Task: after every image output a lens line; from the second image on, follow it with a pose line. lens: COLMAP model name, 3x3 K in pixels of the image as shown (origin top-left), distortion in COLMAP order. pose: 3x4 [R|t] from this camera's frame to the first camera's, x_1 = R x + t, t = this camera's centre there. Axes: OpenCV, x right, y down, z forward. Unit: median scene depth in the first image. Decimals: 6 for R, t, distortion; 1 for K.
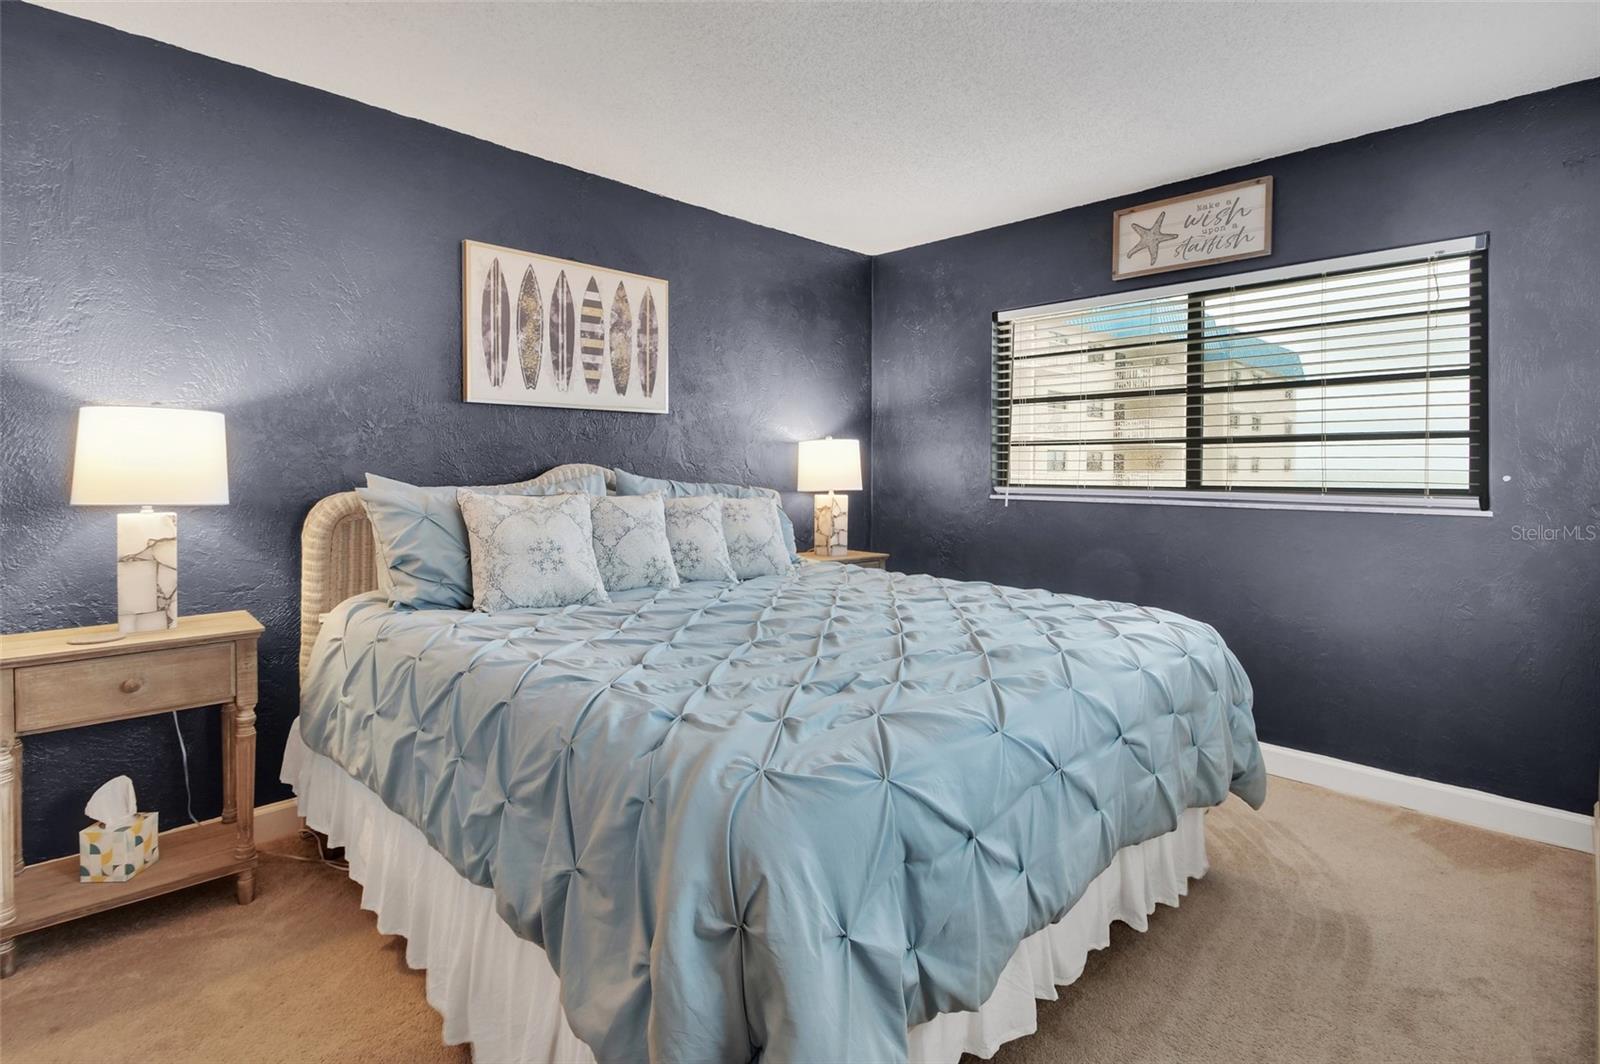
lens RADIAL K [[776.7, 0, 788.3], [0, 776.7, 471.7], [0, 0, 1]] dist [0.001987, -0.000262]
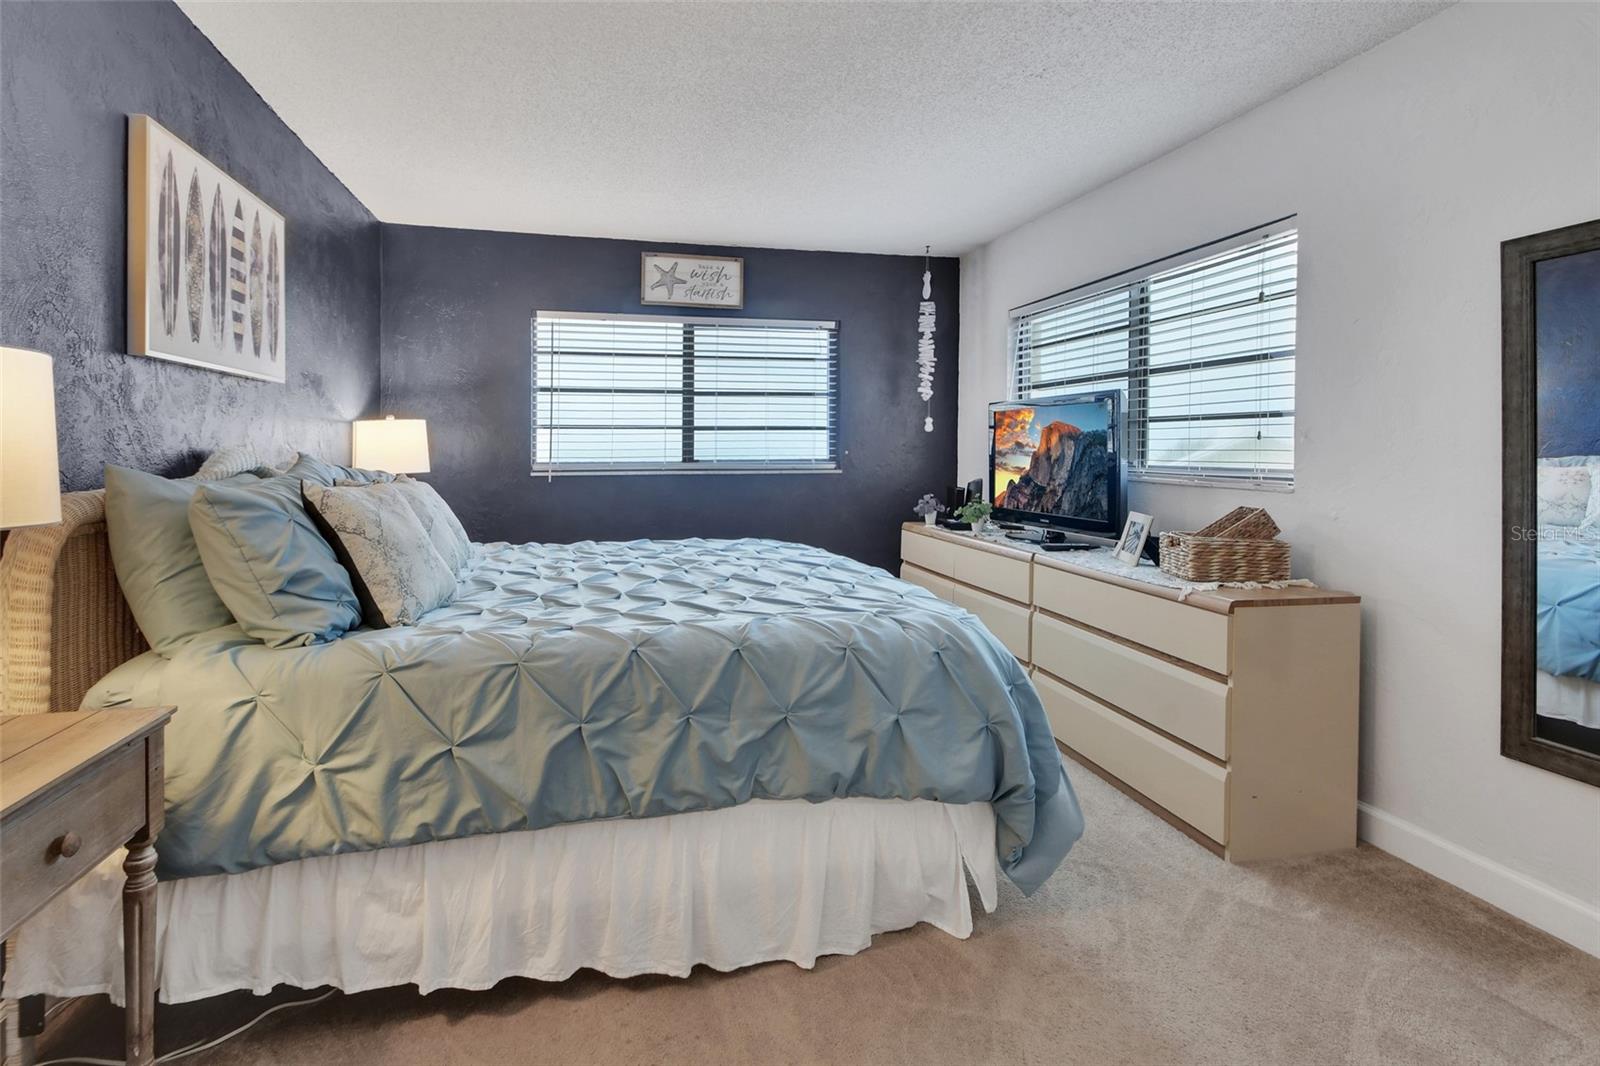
lens RADIAL K [[746.4, 0, 798.4], [0, 746.4, 462.0], [0, 0, 1]] dist [-0.002680, -0.000720]
pose [[0.494930, -0.021790, 0.868659, -0.603335], [0.007957, 0.999757, 0.020545, -0.005186], [-0.868896, -0.003257, 0.494984, 0.163679]]
